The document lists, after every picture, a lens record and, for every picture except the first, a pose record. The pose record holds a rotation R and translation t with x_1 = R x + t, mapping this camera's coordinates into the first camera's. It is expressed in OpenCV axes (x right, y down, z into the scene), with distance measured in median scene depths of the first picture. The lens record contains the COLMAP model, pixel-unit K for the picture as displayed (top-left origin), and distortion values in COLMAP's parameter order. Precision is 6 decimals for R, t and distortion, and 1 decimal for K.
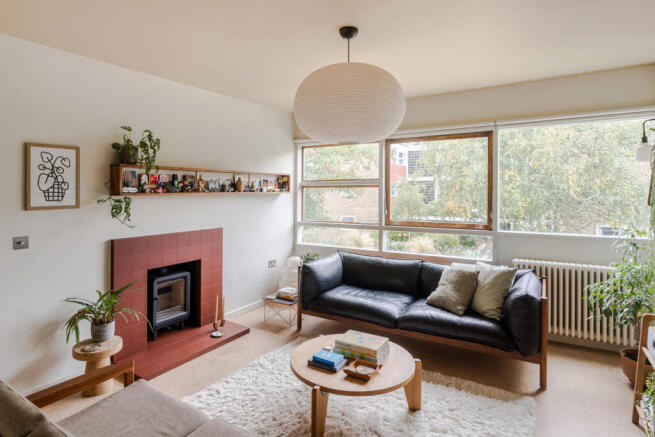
lens RADIAL K [[371.0, 0, 325.5], [0, 371.0, 187.6], [0, 0, 1]] dist [-0.000686, 0.000739]
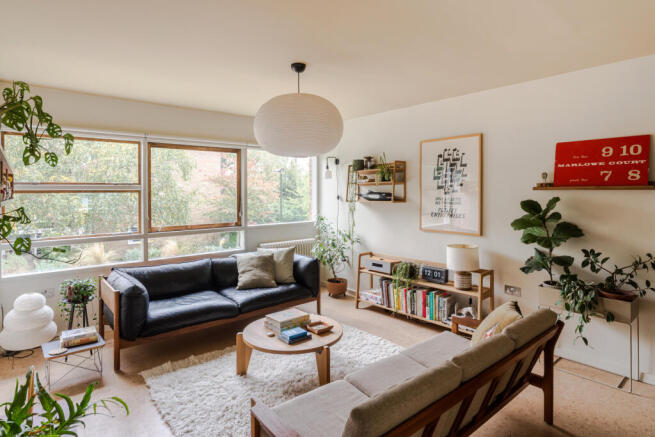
lens RADIAL K [[356.7, 0, 326.8], [0, 356.7, 196.8], [0, 0, 1]] dist [0.001679, 0.000309]
pose [[0.314134, -0.007459, 0.949349, -0.763294], [0.001644, 0.999972, 0.007313, 0.005452], [-0.949377, -0.000737, 0.314138, 0.389074]]
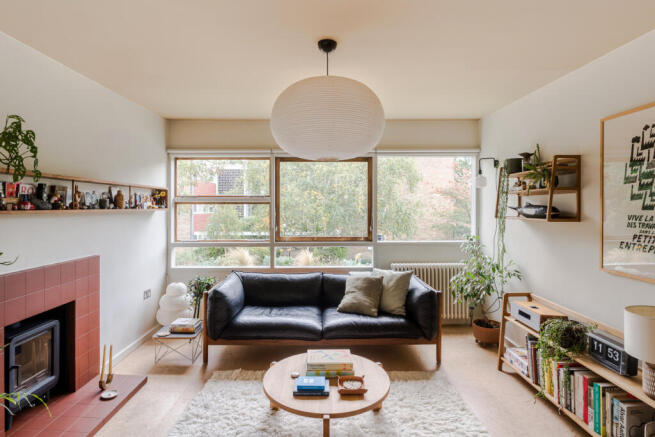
lens RADIAL K [[347.6, 0, 329.2], [0, 347.6, 207.2], [0, 0, 1]] dist [-0.005183, 0.000169]
pose [[0.842862, 0.002401, 0.538124, -0.314124], [-0.005805, 0.999972, 0.004632, 0.002291], [-0.538098, -0.007028, 0.842853, 0.165396]]
